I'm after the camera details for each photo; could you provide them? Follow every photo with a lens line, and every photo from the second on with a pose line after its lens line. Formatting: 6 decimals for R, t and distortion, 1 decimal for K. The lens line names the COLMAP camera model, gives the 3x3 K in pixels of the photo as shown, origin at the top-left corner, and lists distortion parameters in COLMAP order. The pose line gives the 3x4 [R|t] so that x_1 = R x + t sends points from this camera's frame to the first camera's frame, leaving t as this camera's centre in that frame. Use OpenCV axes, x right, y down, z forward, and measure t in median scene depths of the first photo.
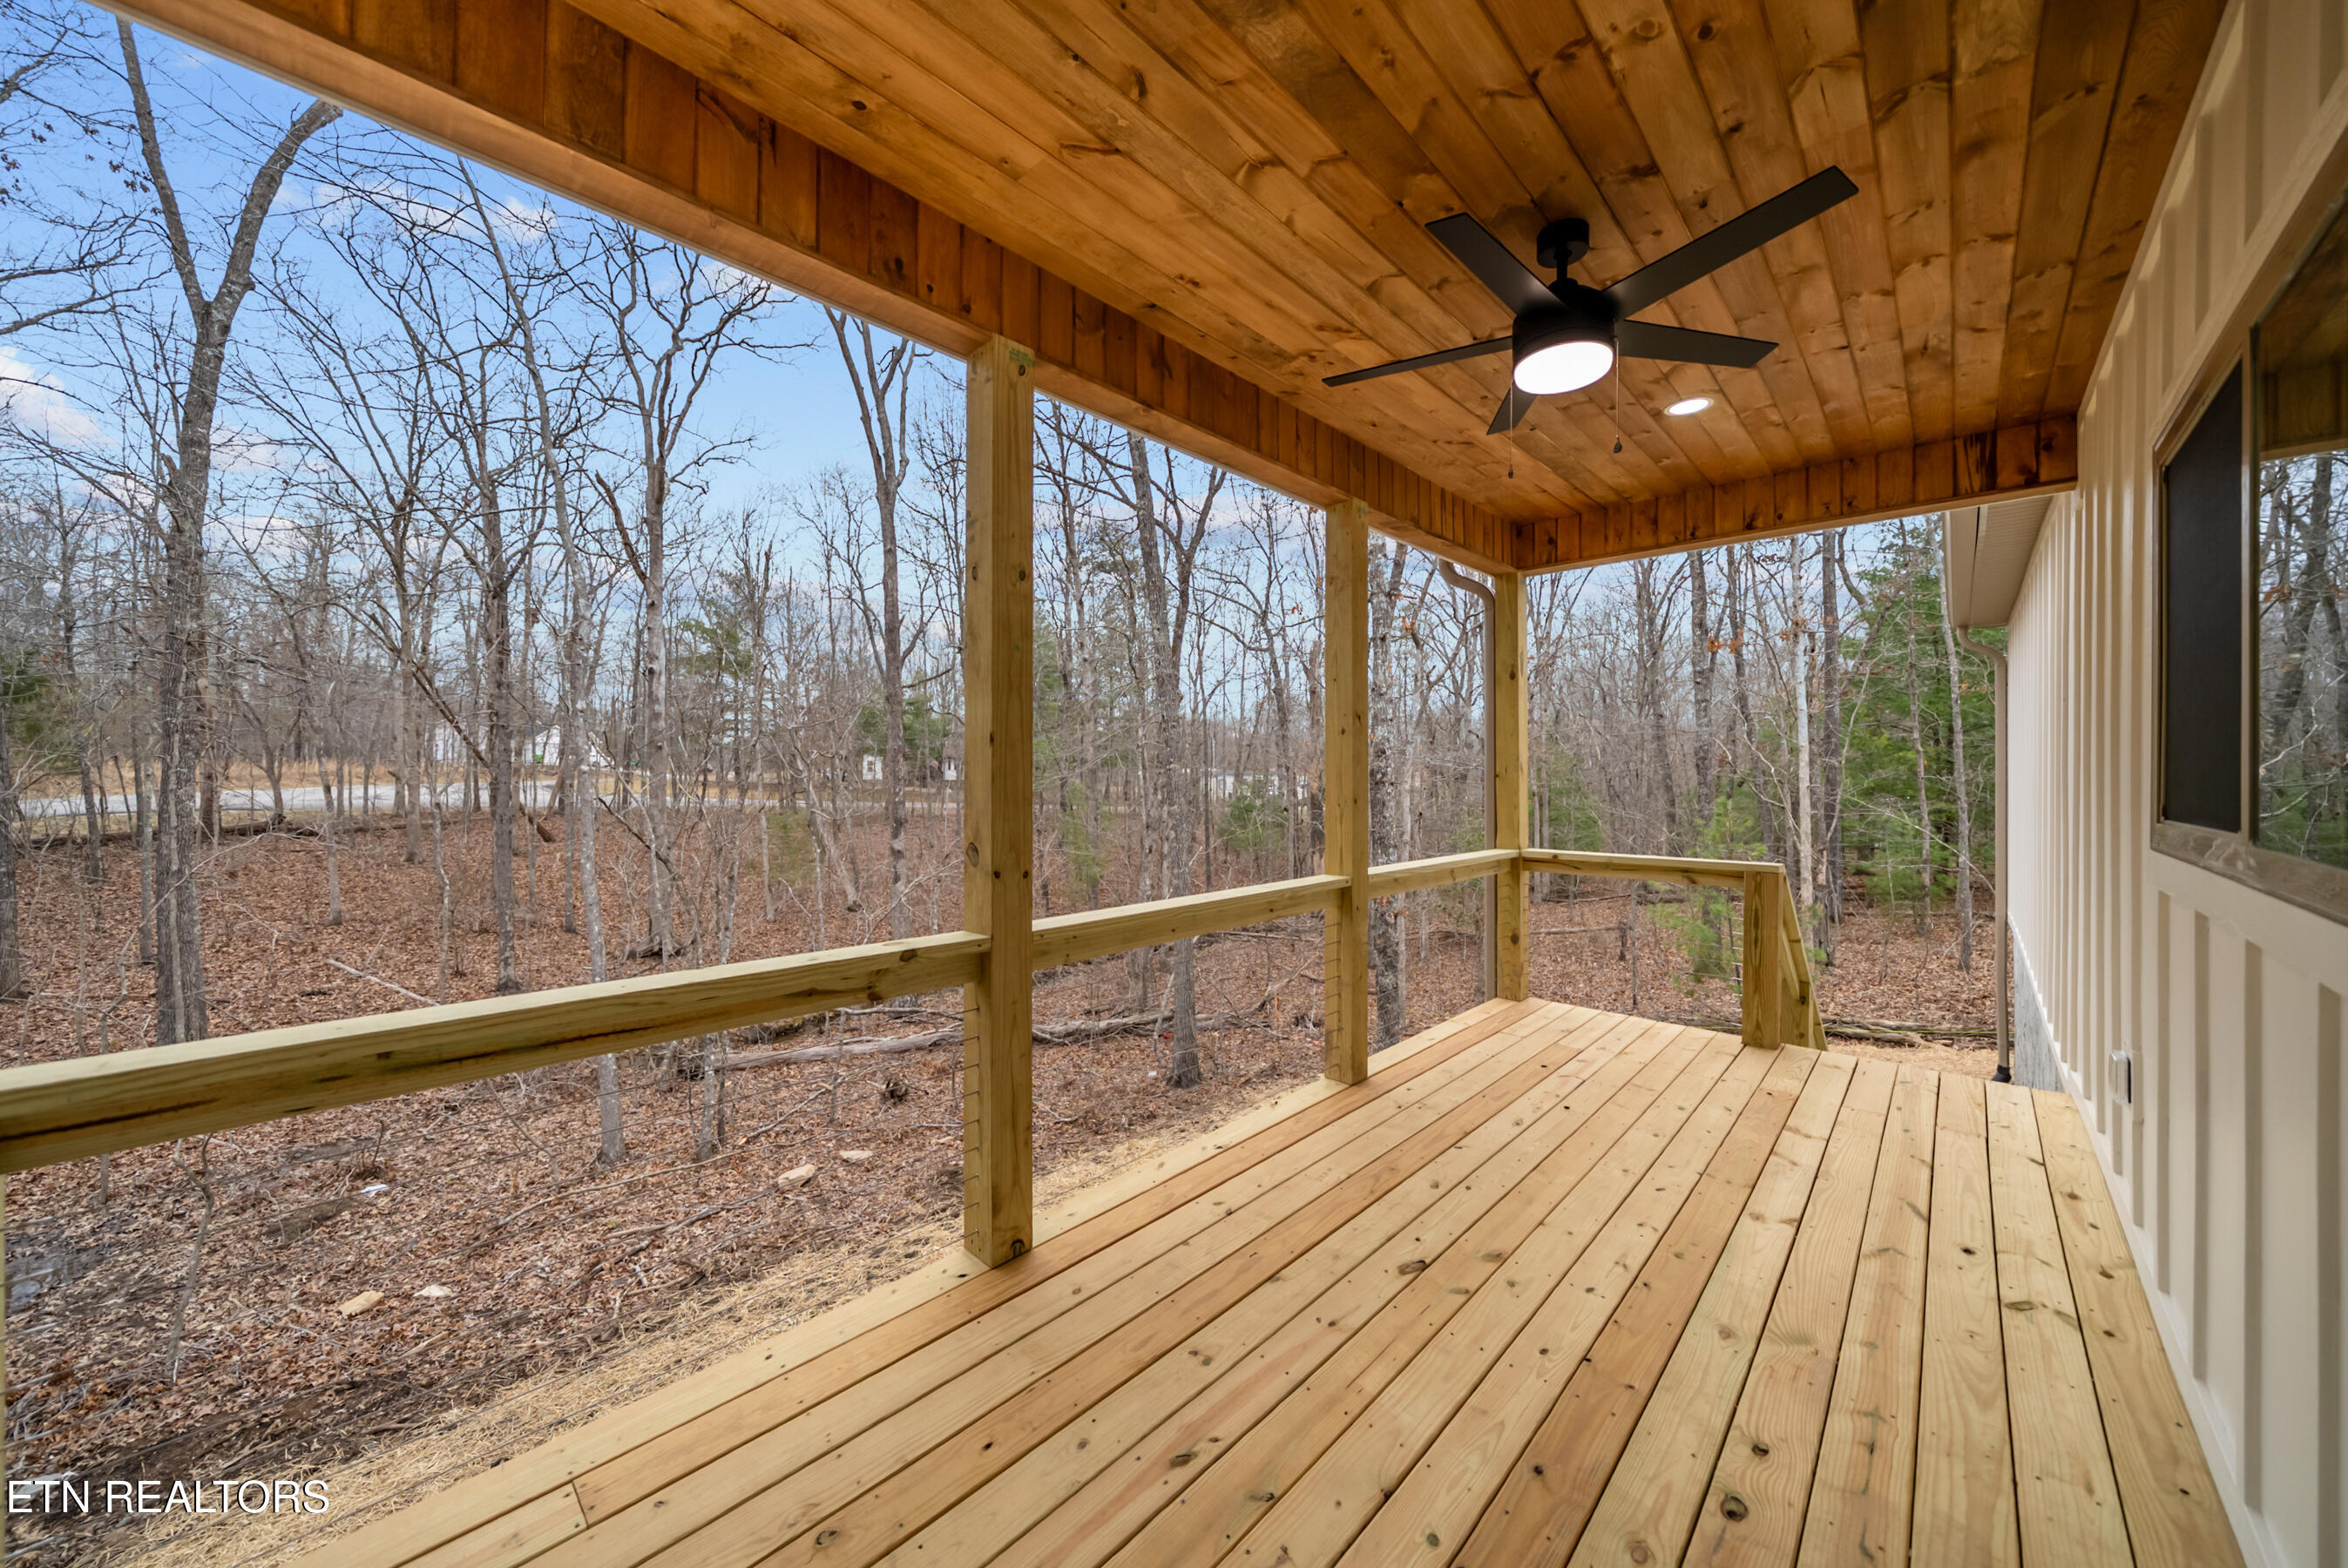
lens RADIAL K [[846.7, 0, 1176.8], [0, 846.7, 768.2], [0, 0, 1]] dist [-0.000823, -0.000082]
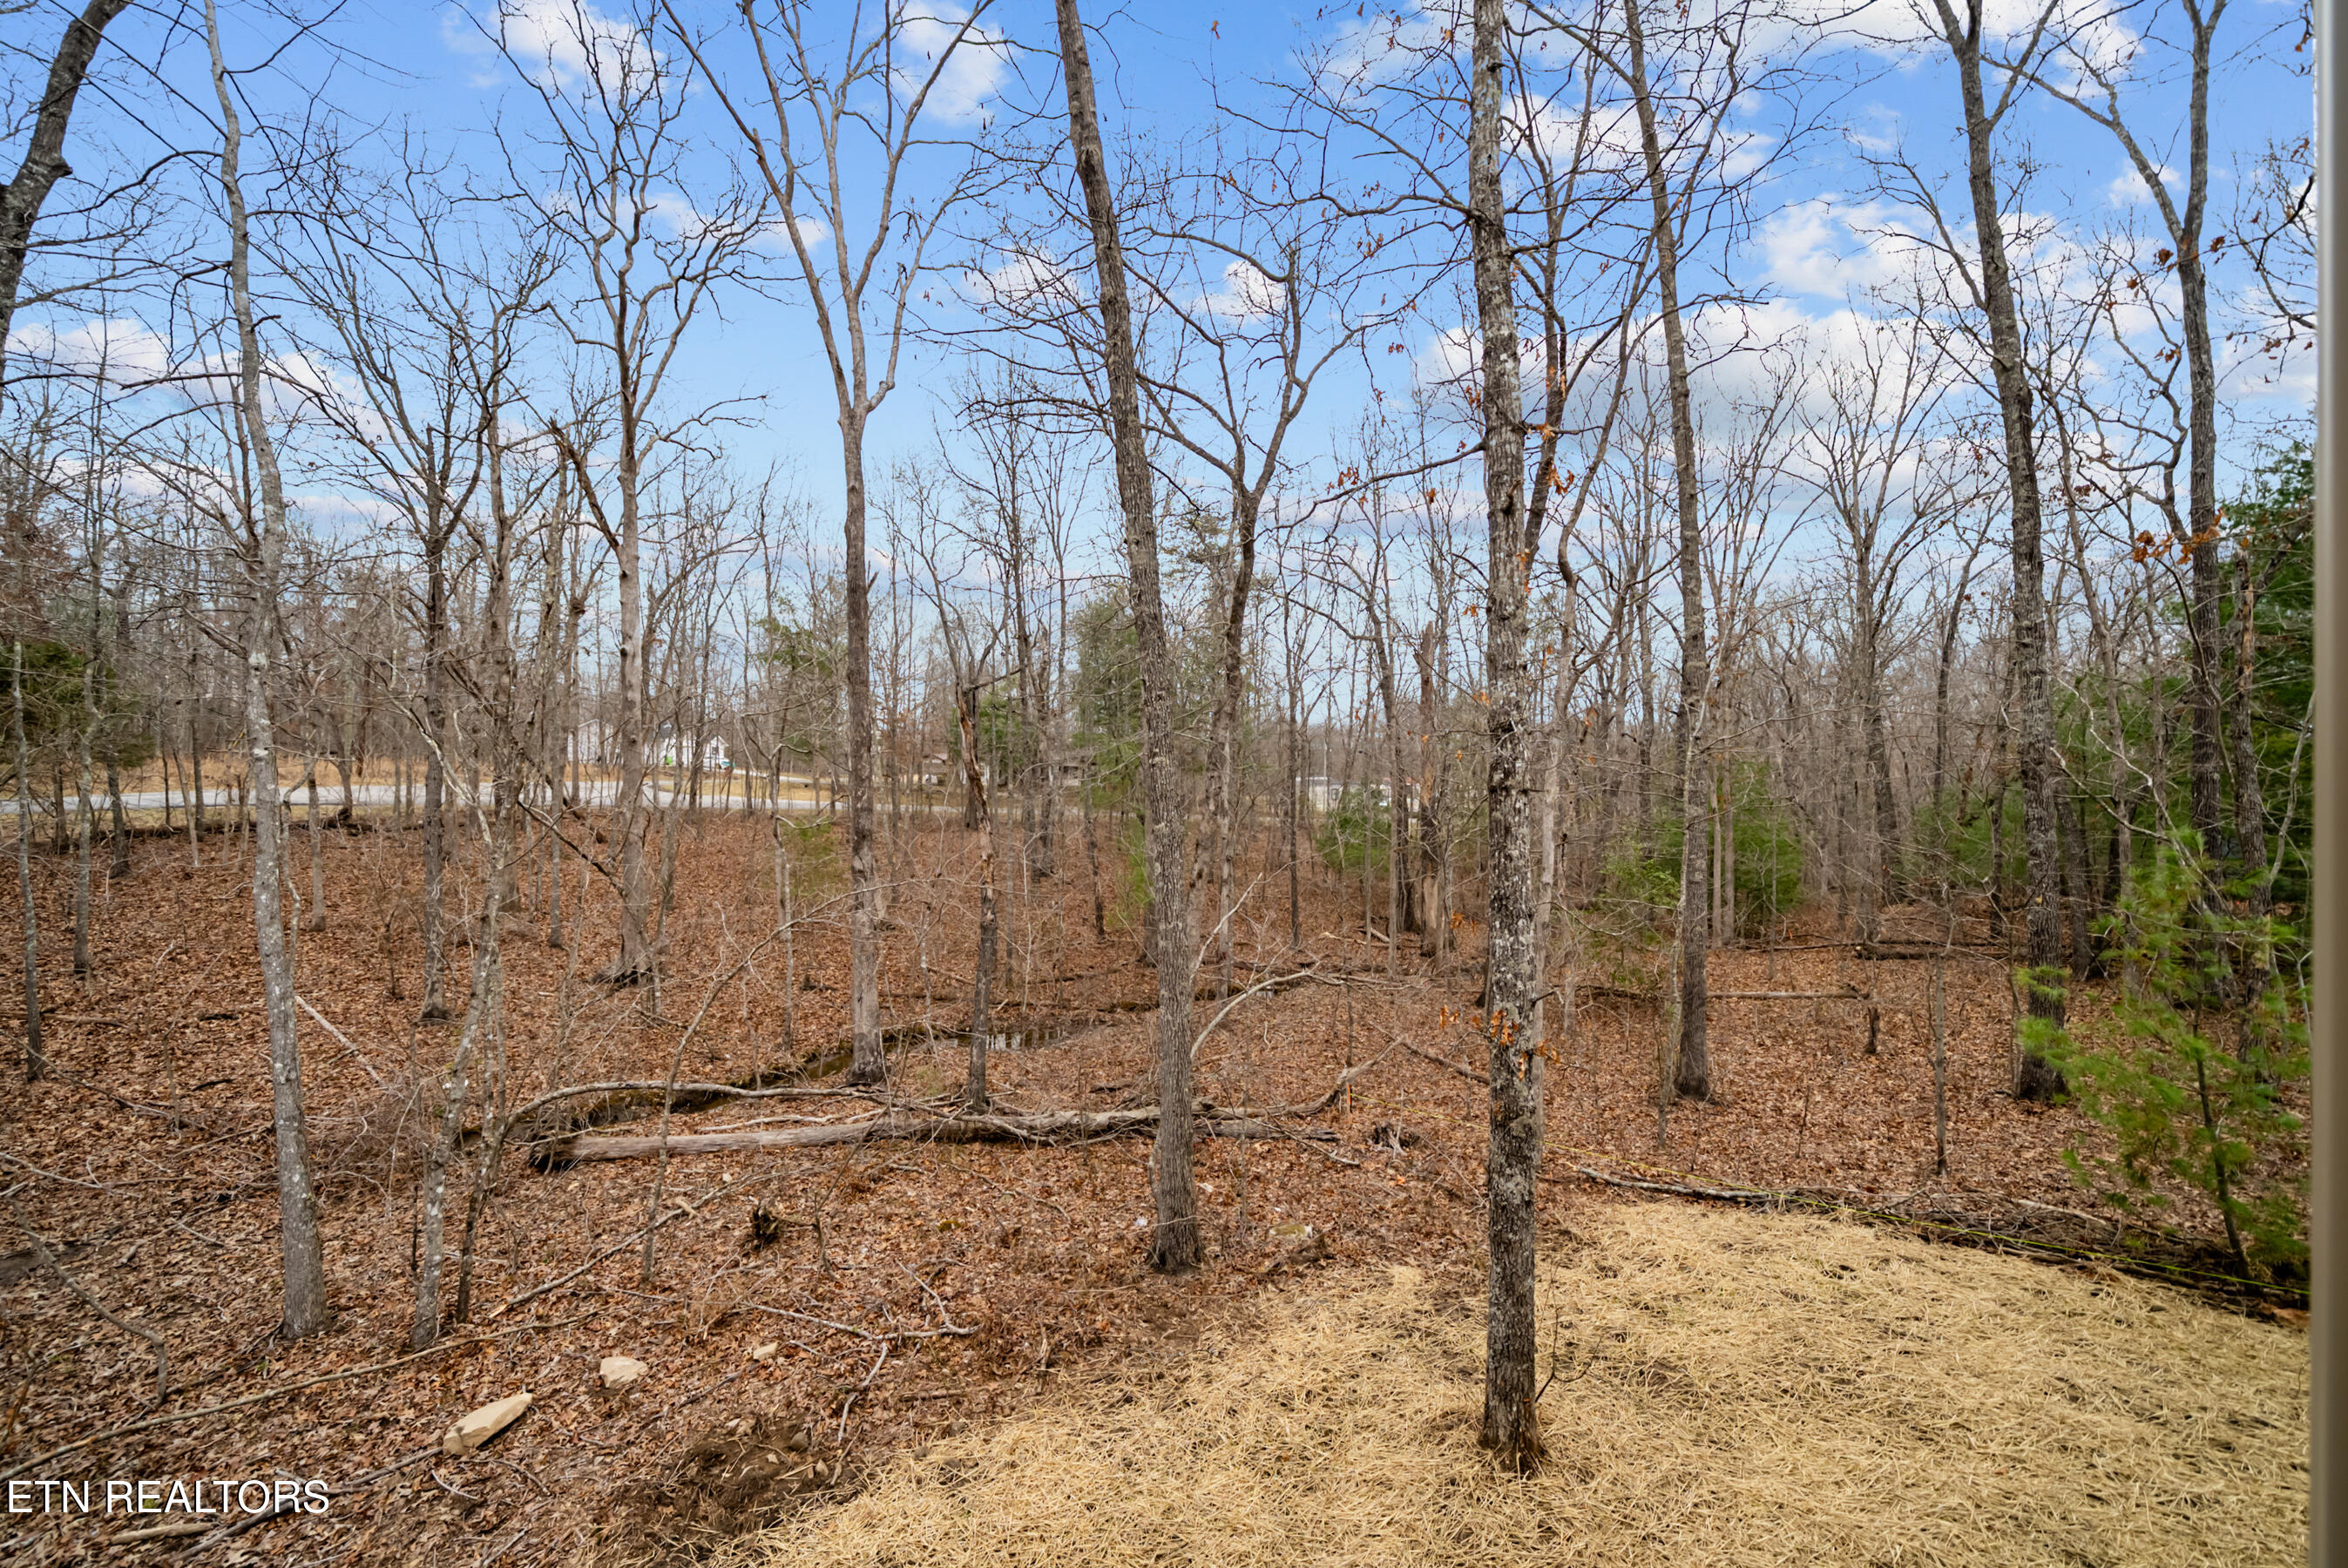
lens RADIAL K [[816.9, 0, 1170.6], [0, 816.9, 776.6], [0, 0, 1]] dist [-0.001647, -0.000076]
pose [[0.987090, 0.010197, -0.159839, 0.245131], [-0.010289, 0.999947, 0.000254, 0.022953], [0.159833, 0.001394, 0.987143, 0.966126]]
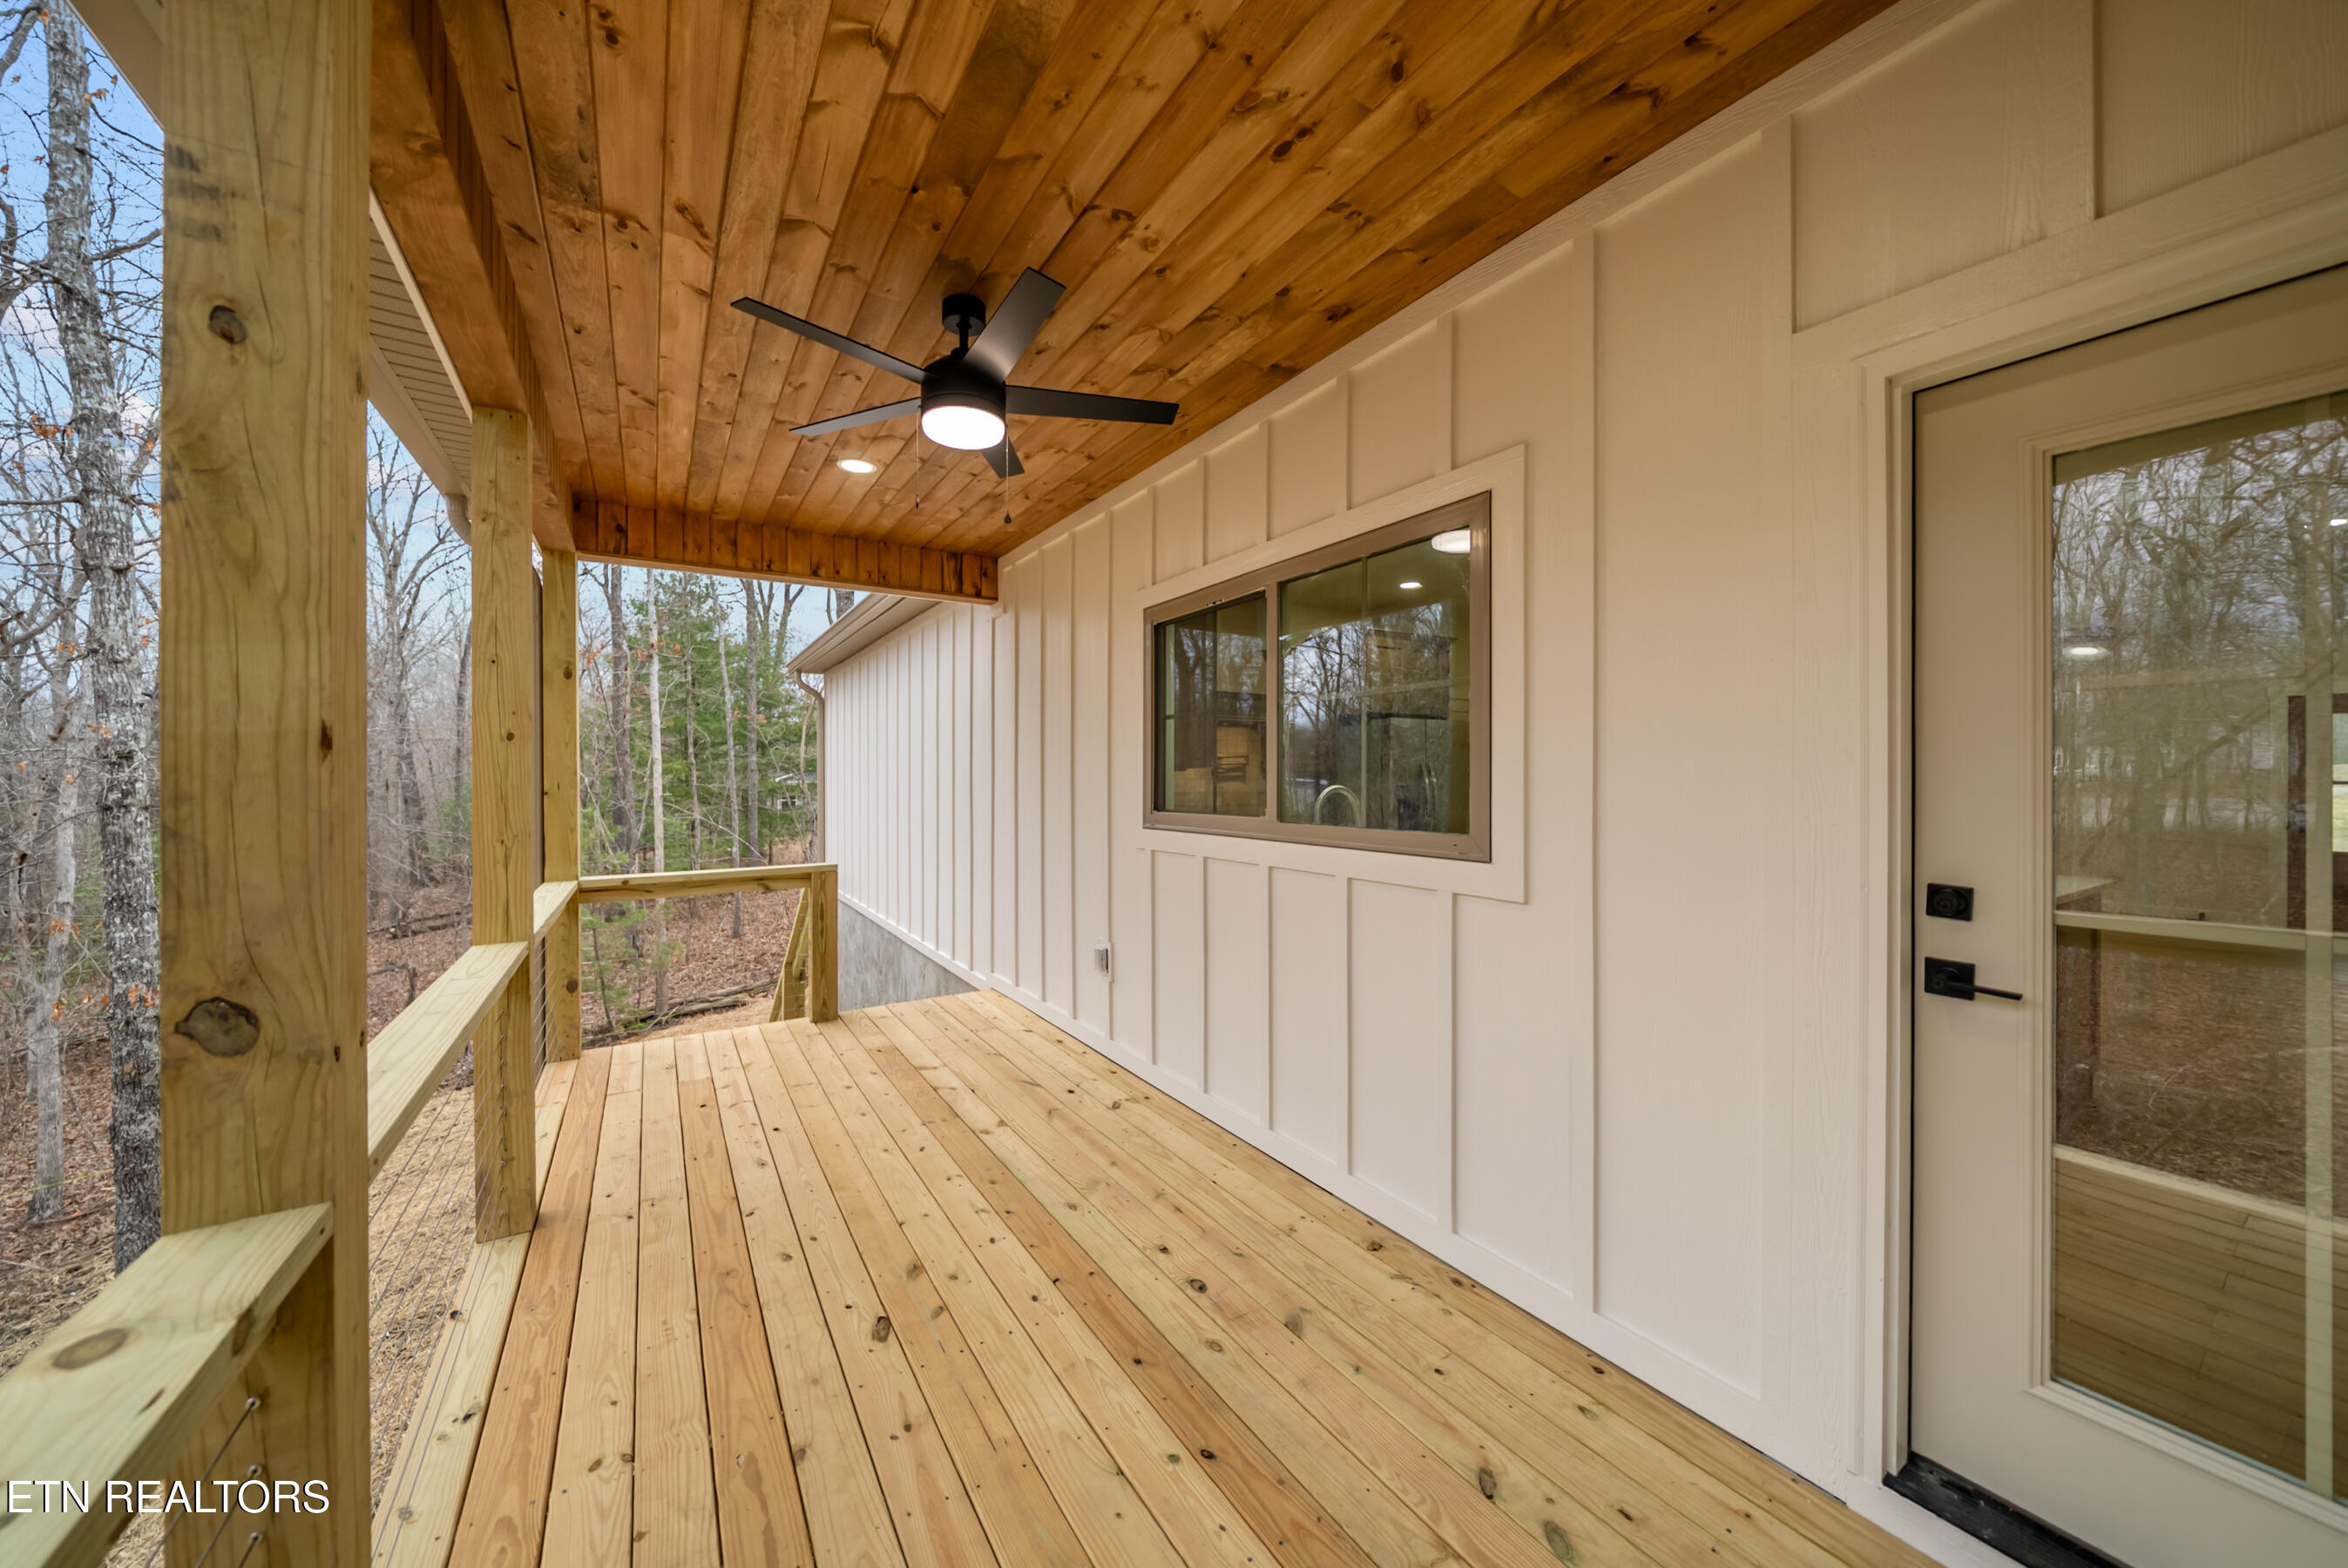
lens RADIAL K [[805.0, 0, 1178.5], [0, 805.0, 775.0], [0, 0, 1]] dist [-0.011383, 0.000048]
pose [[0.237812, 0.001348, 0.971310, -0.259836], [0.001295, 0.999998, -0.001704, -0.007554], [-0.971310, 0.001663, 0.237810, 0.250404]]
